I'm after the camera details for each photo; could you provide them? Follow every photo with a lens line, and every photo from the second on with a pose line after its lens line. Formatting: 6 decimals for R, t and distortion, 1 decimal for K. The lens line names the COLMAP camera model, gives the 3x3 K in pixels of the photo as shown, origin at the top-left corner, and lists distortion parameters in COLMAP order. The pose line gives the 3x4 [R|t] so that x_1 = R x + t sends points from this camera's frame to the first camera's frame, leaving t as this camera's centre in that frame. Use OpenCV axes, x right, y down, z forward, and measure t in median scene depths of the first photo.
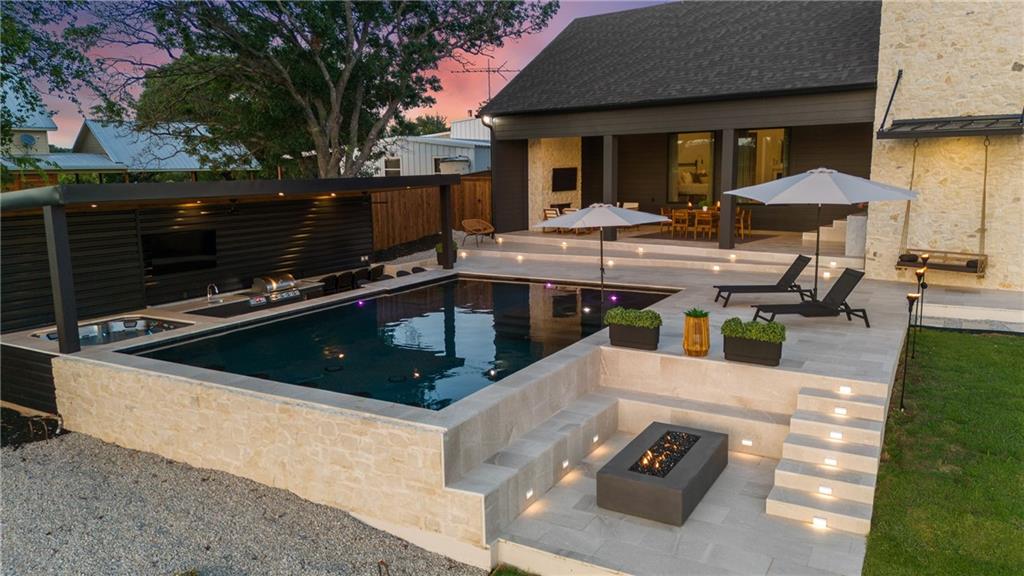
lens RADIAL K [[745.7, 0, 512.0], [0, 745.7, 288.0], [0, 0, 1]] dist [0.087704, -0.090275]
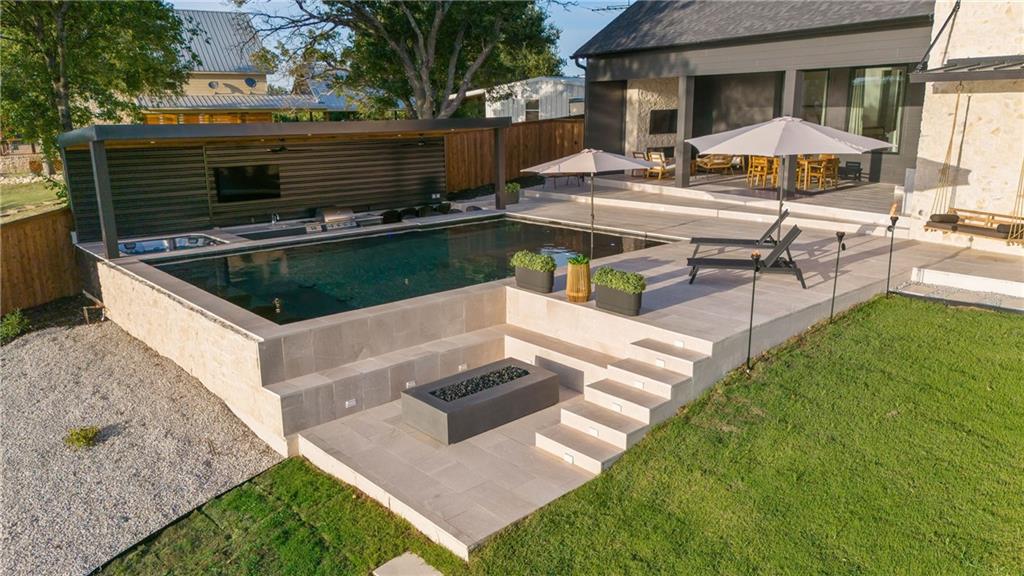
lens RADIAL K [[745.7, 0, 512.0], [0, 745.7, 288.0], [0, 0, 1]] dist [0.087704, -0.090275]
pose [[0.949980, 0.076916, -0.302690, 0.332365], [-0.052698, 0.994779, 0.087392, -0.009701], [0.307831, -0.067070, 0.949074, -0.004666]]
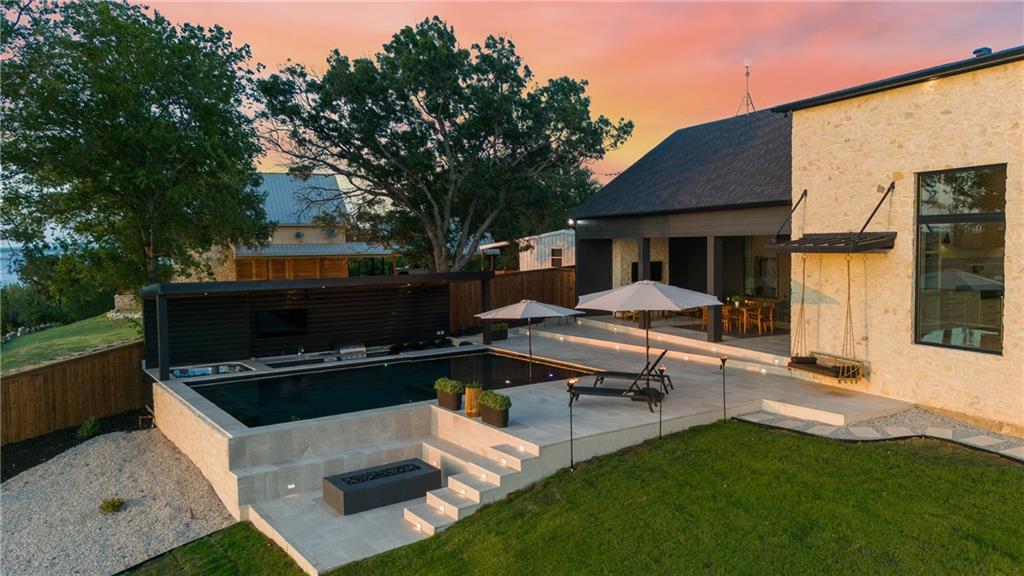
lens RADIAL K [[745.7, 0, 512.0], [0, 745.7, 288.0], [0, 0, 1]] dist [0.087704, -0.090275]
pose [[0.903923, 0.026573, -0.426869, 0.630316], [-0.067414, 0.994444, -0.080847, -0.027819], [0.422349, 0.101856, 0.900692, -0.166593]]
